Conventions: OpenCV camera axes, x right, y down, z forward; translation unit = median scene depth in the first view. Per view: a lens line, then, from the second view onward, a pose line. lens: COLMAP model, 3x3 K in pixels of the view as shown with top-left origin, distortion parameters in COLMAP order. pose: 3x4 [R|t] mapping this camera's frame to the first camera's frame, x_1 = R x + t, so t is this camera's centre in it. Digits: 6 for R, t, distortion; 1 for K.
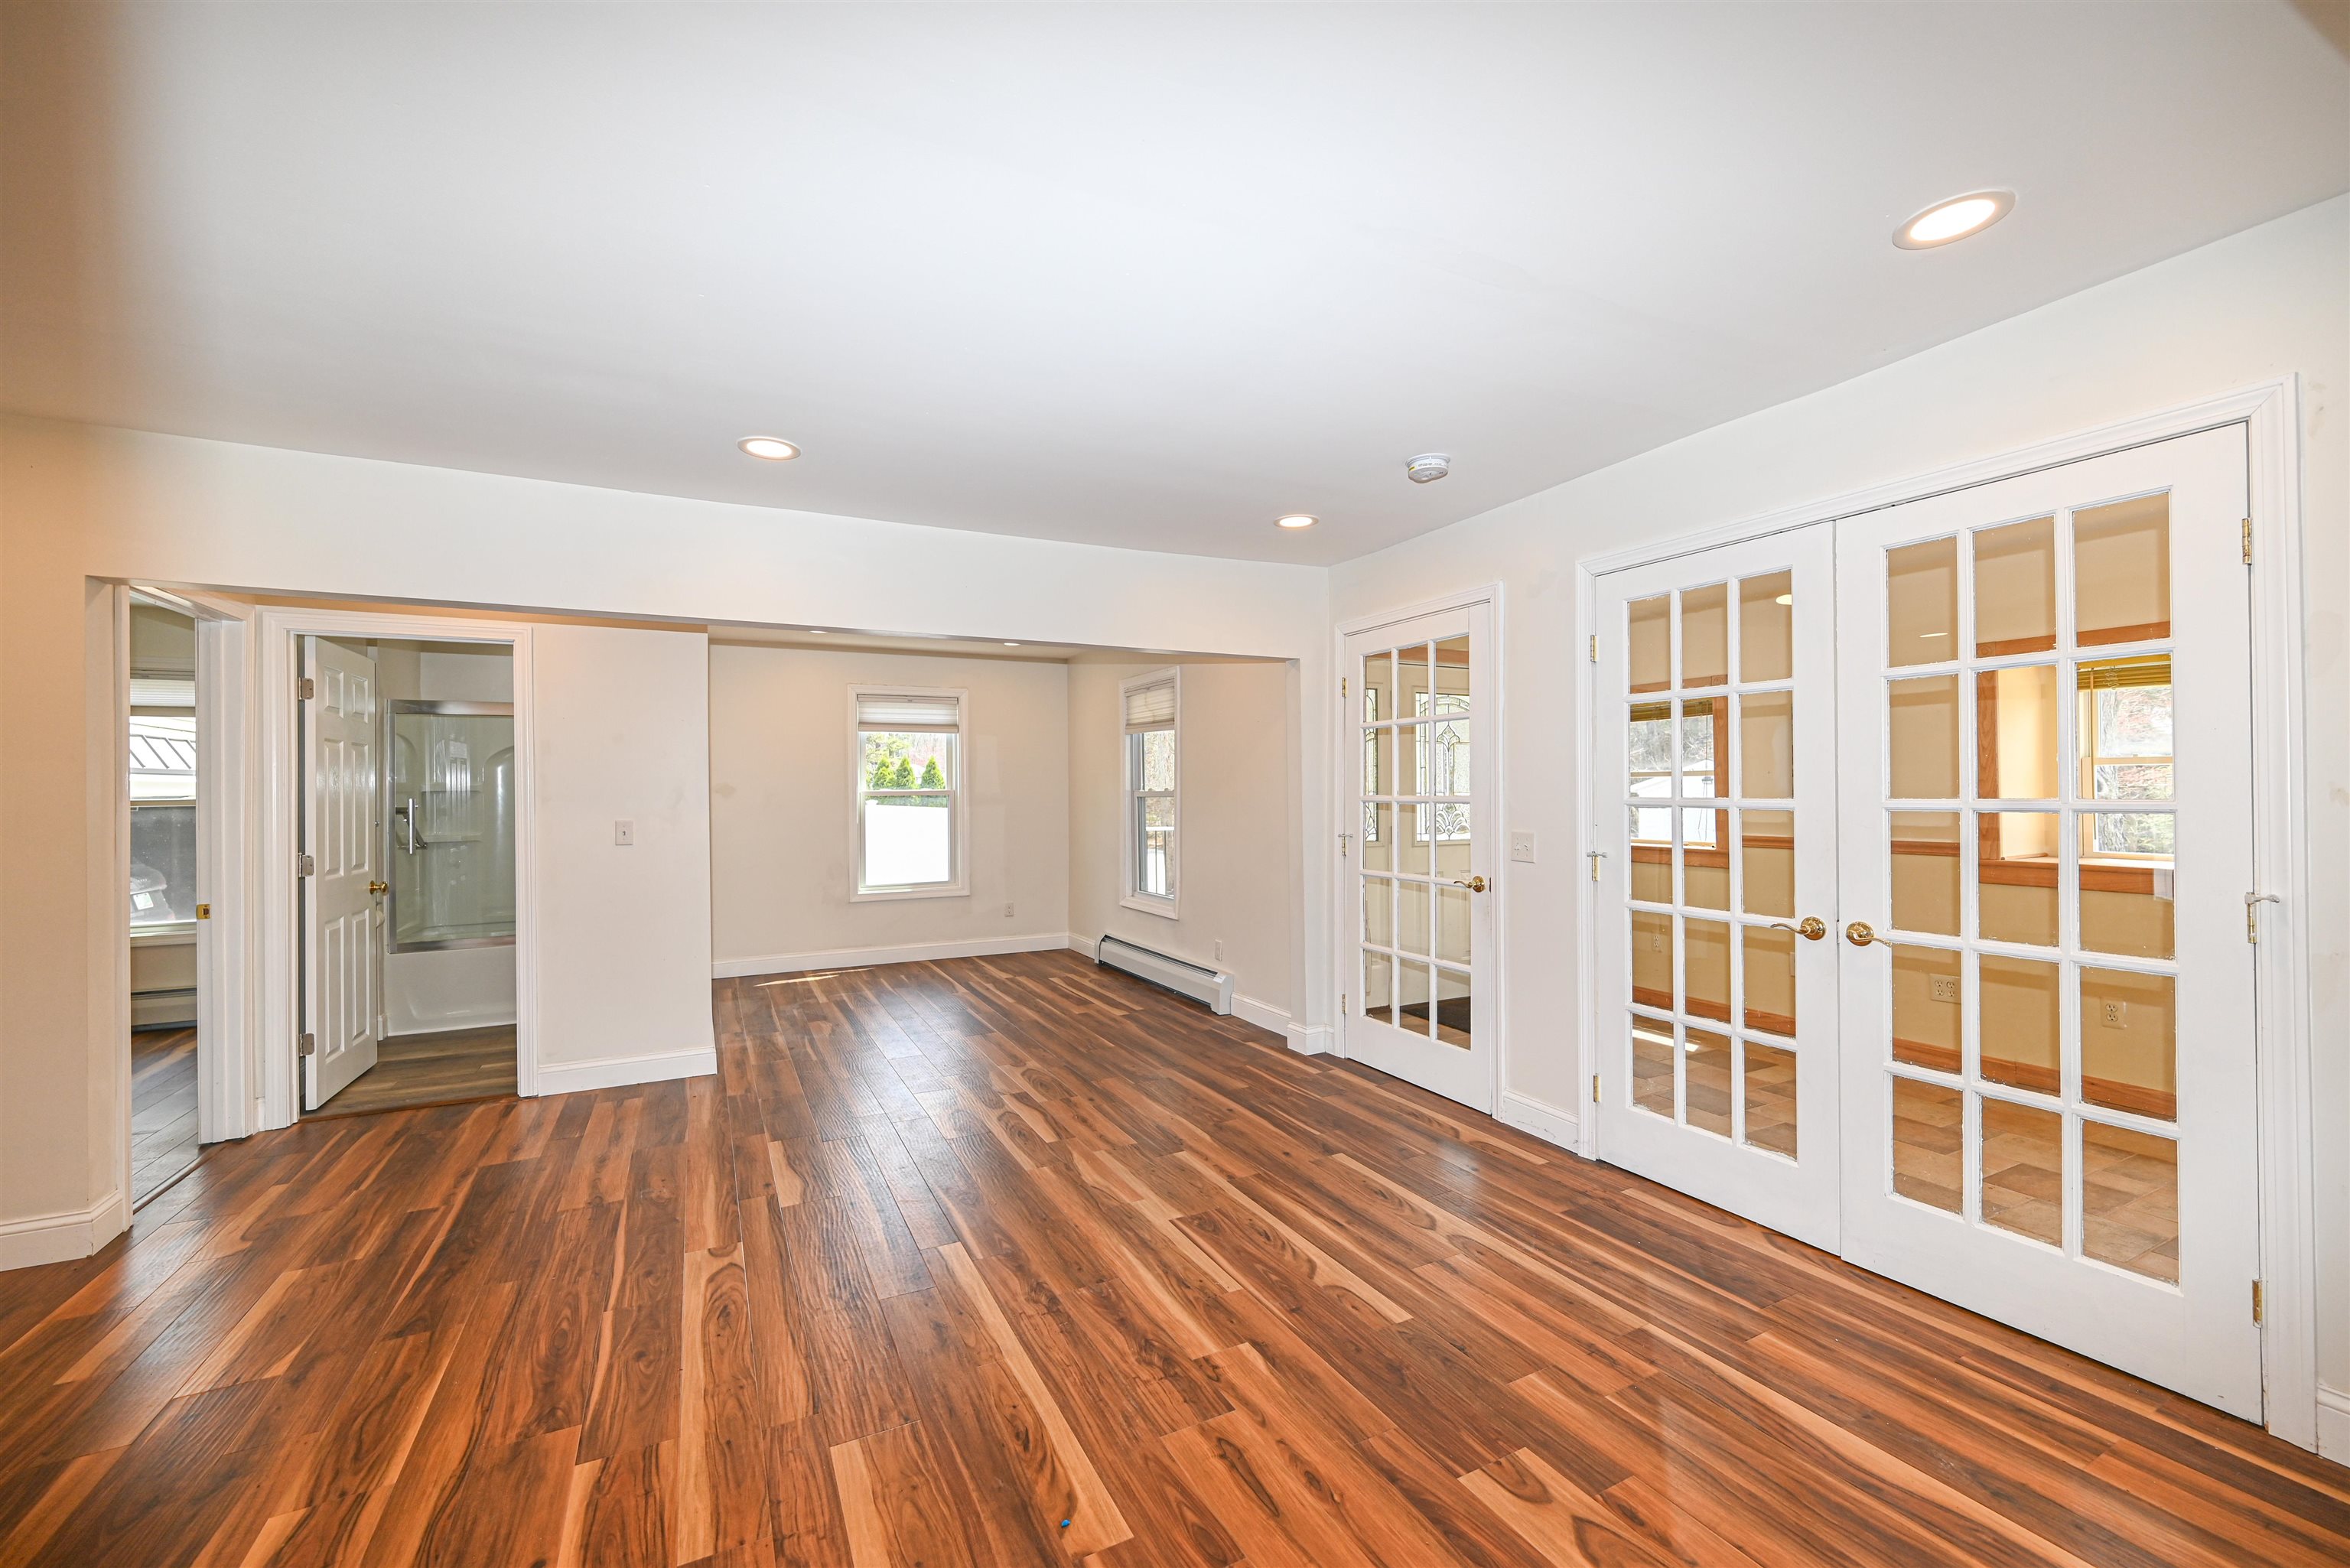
lens RADIAL K [[936.4, 0, 1171.8], [0, 936.4, 787.9], [0, 0, 1]] dist [-0.000647, 0.000198]
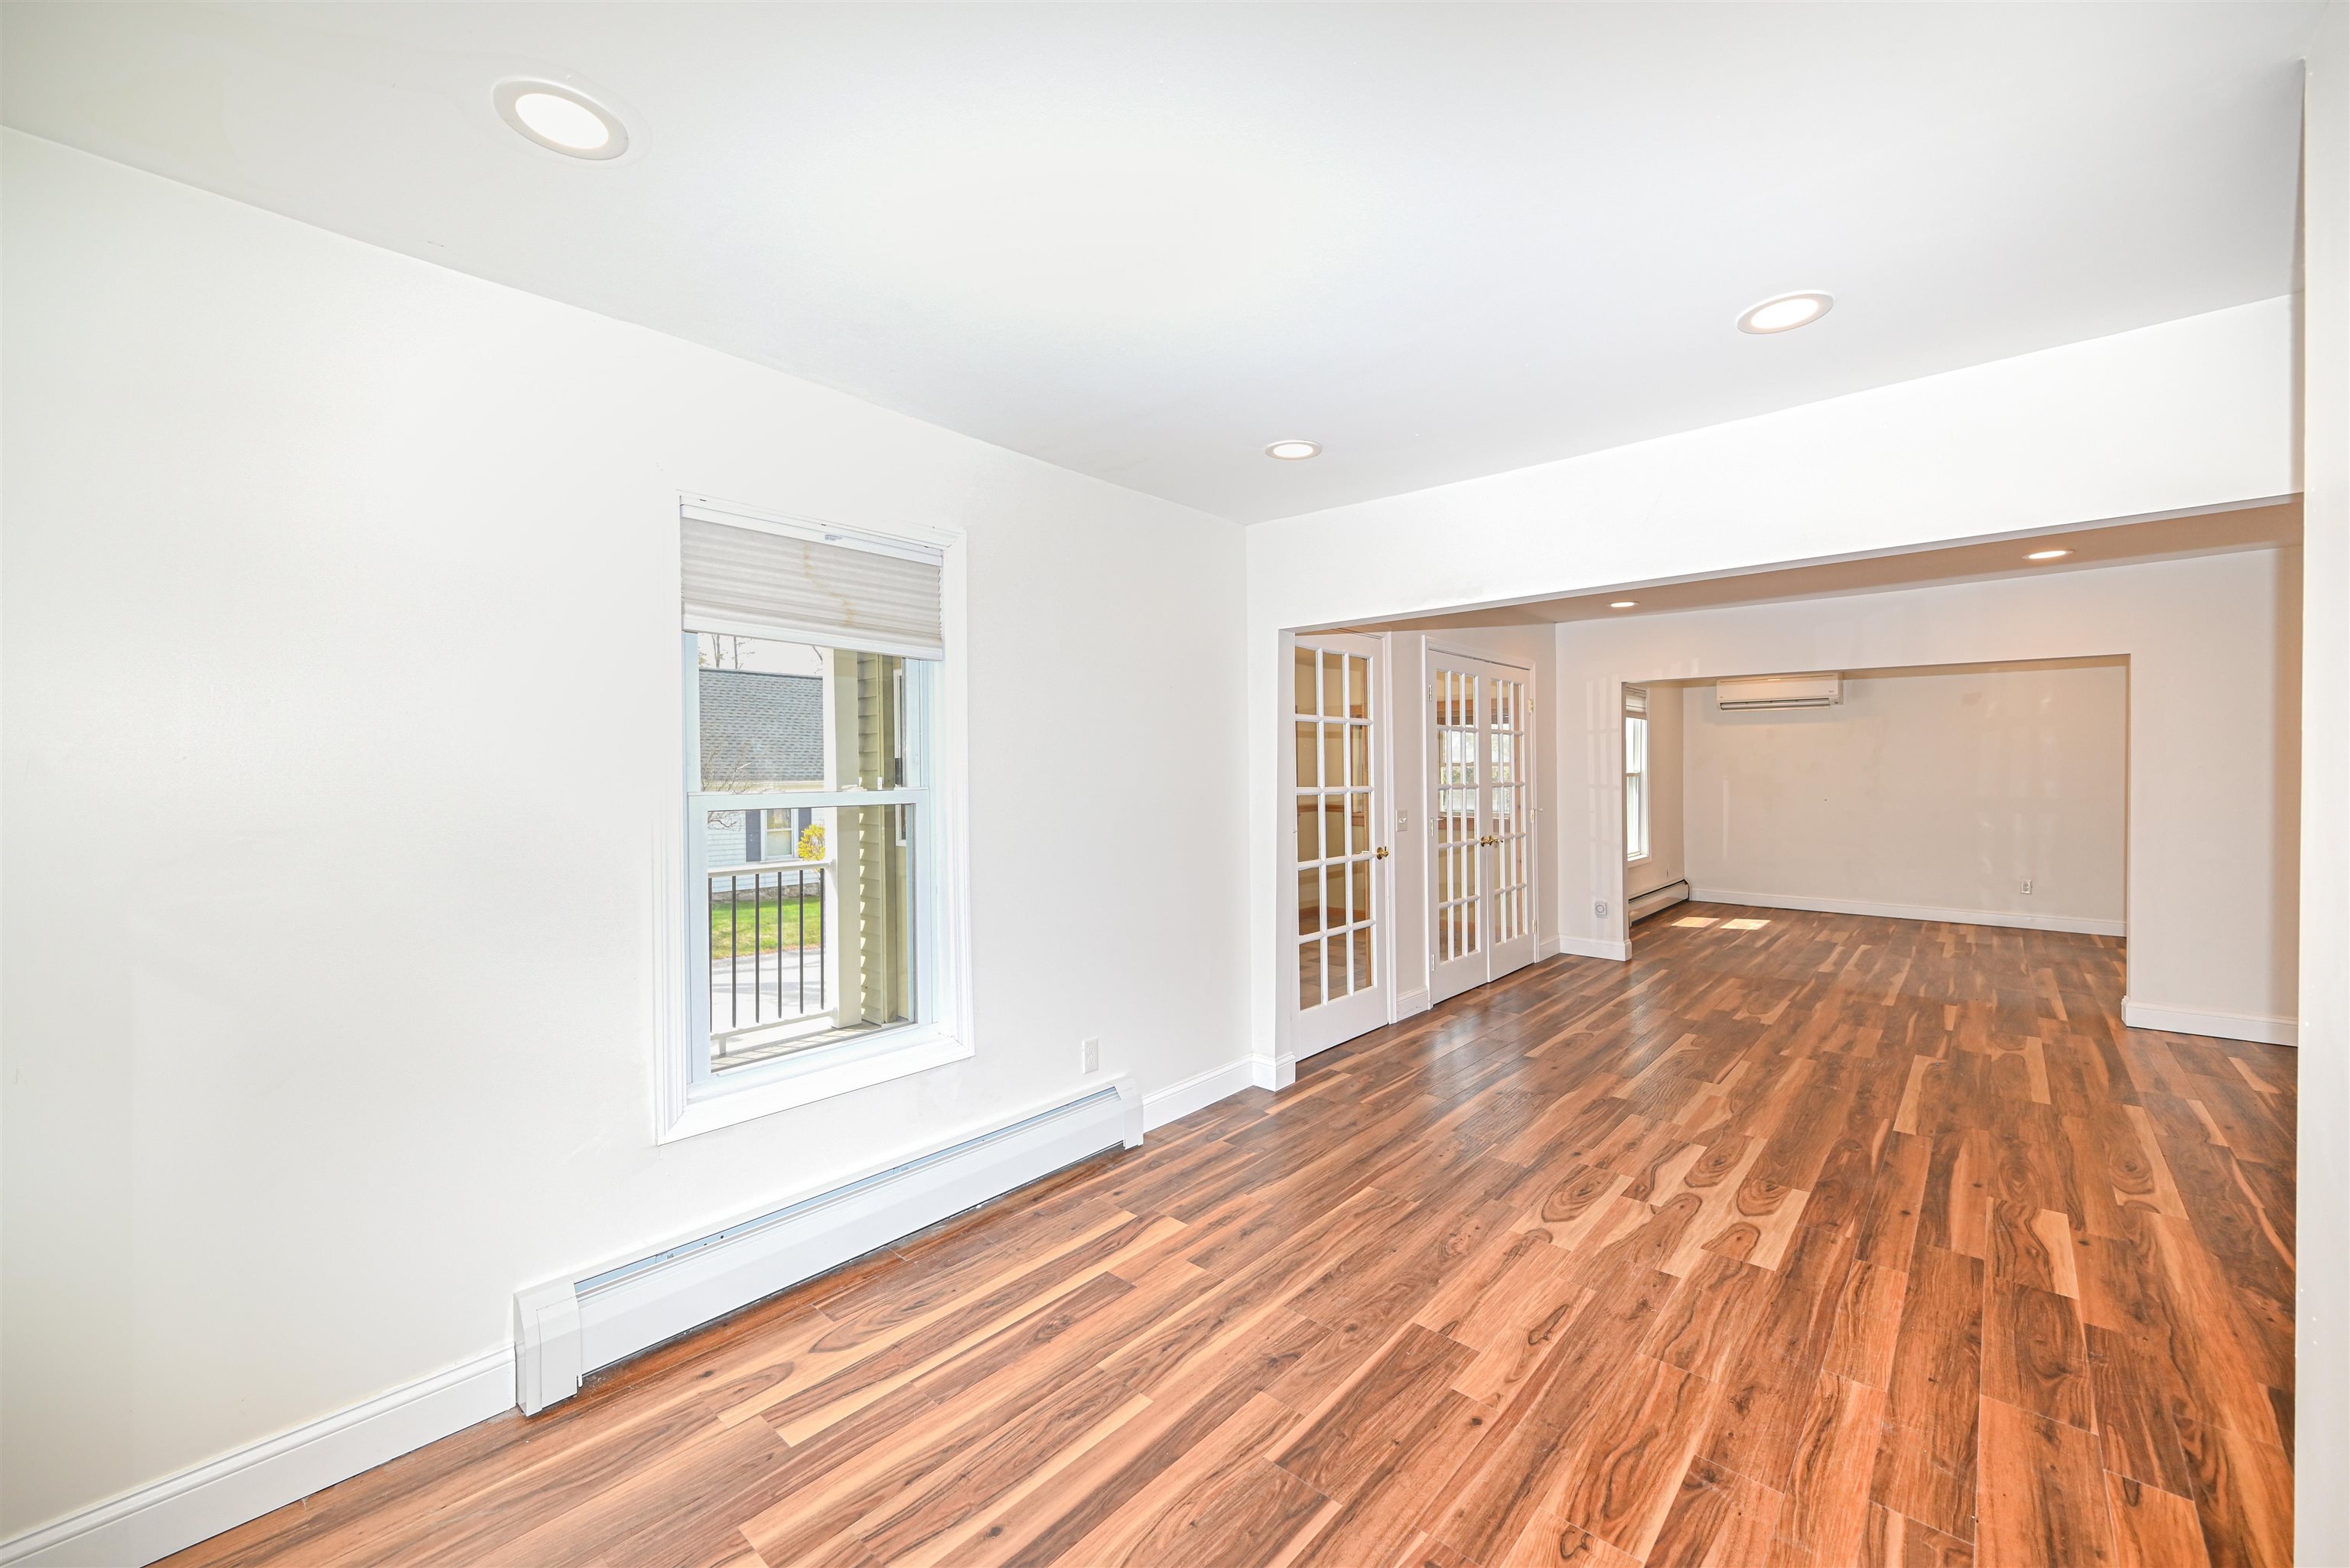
lens RADIAL K [[929.7, 0, 1173.7], [0, 929.7, 779.2], [0, 0, 1]] dist [-0.000459, -0.000051]
pose [[-0.364929, 0.004480, 0.931024, -0.959128], [0.007233, 0.999972, -0.001977, 0.002636], [-0.931007, 0.006012, -0.364952, 2.168516]]
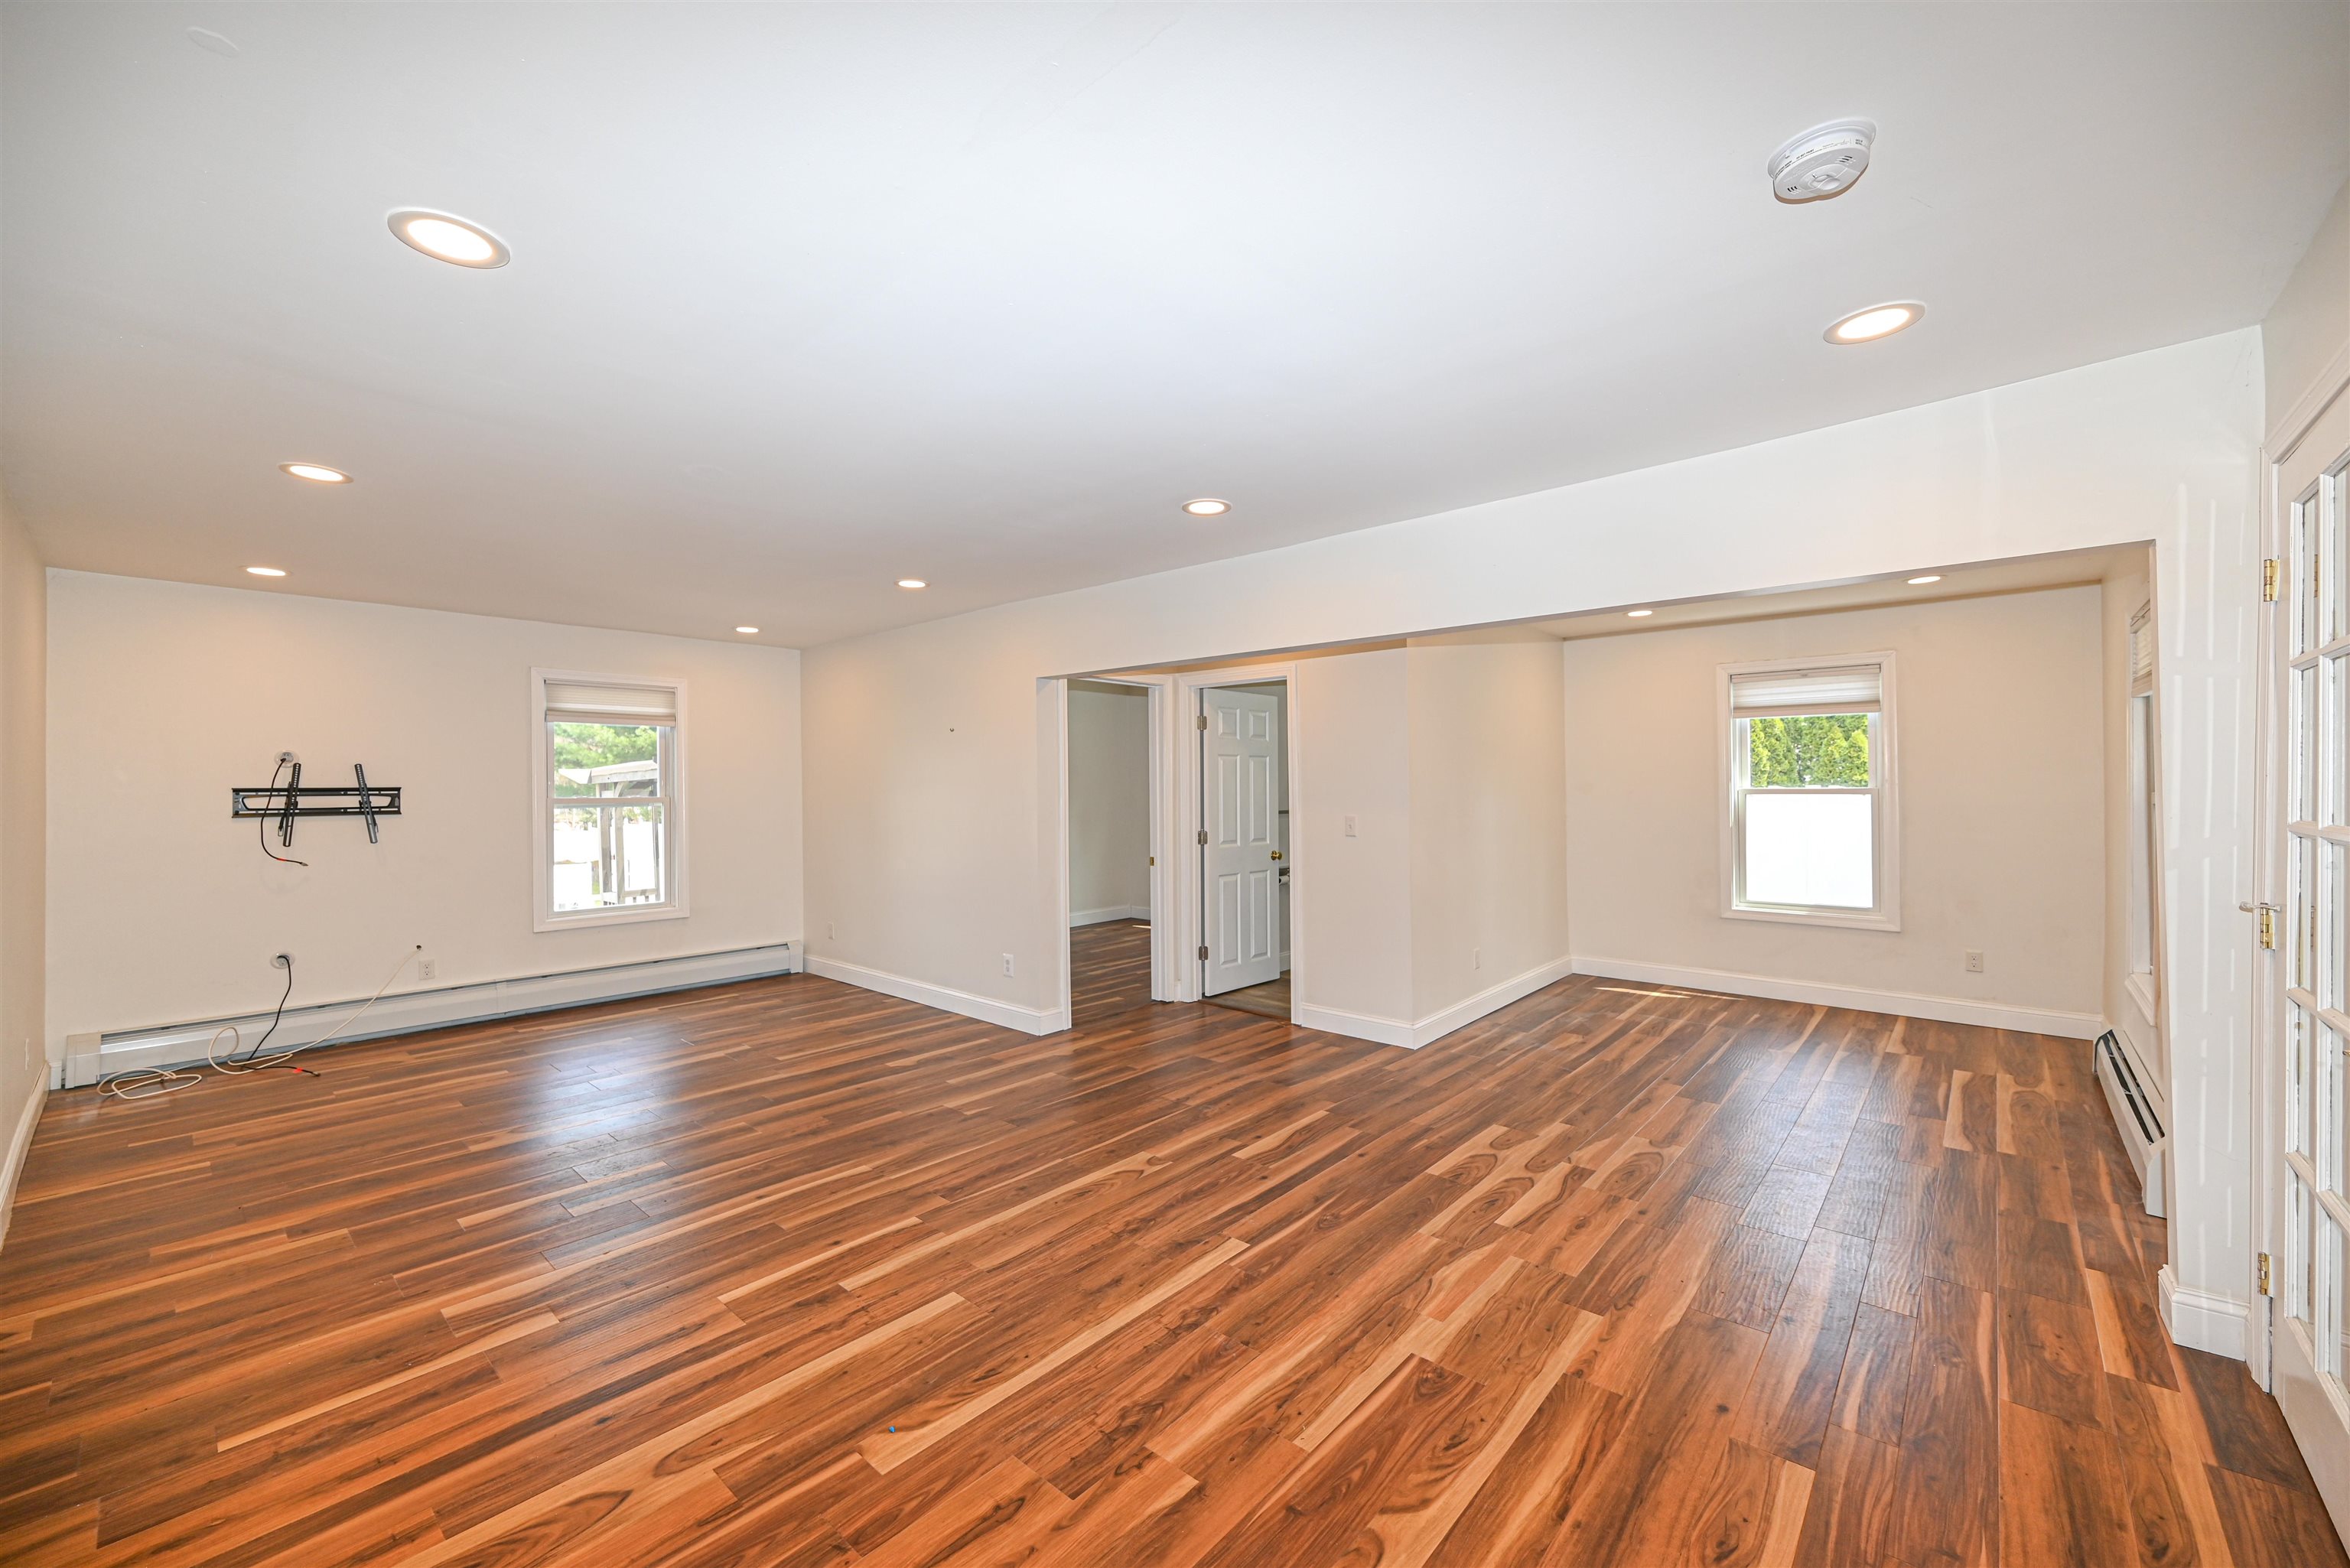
lens RADIAL K [[923.0, 0, 1162.6], [0, 923.0, 785.1], [0, 0, 1]] dist [-0.000574, 0.000046]
pose [[0.359283, 0.006621, -0.933205, 0.613248], [0.004606, 0.999950, 0.008868, -0.020994], [0.933217, -0.007485, 0.359234, 0.508983]]
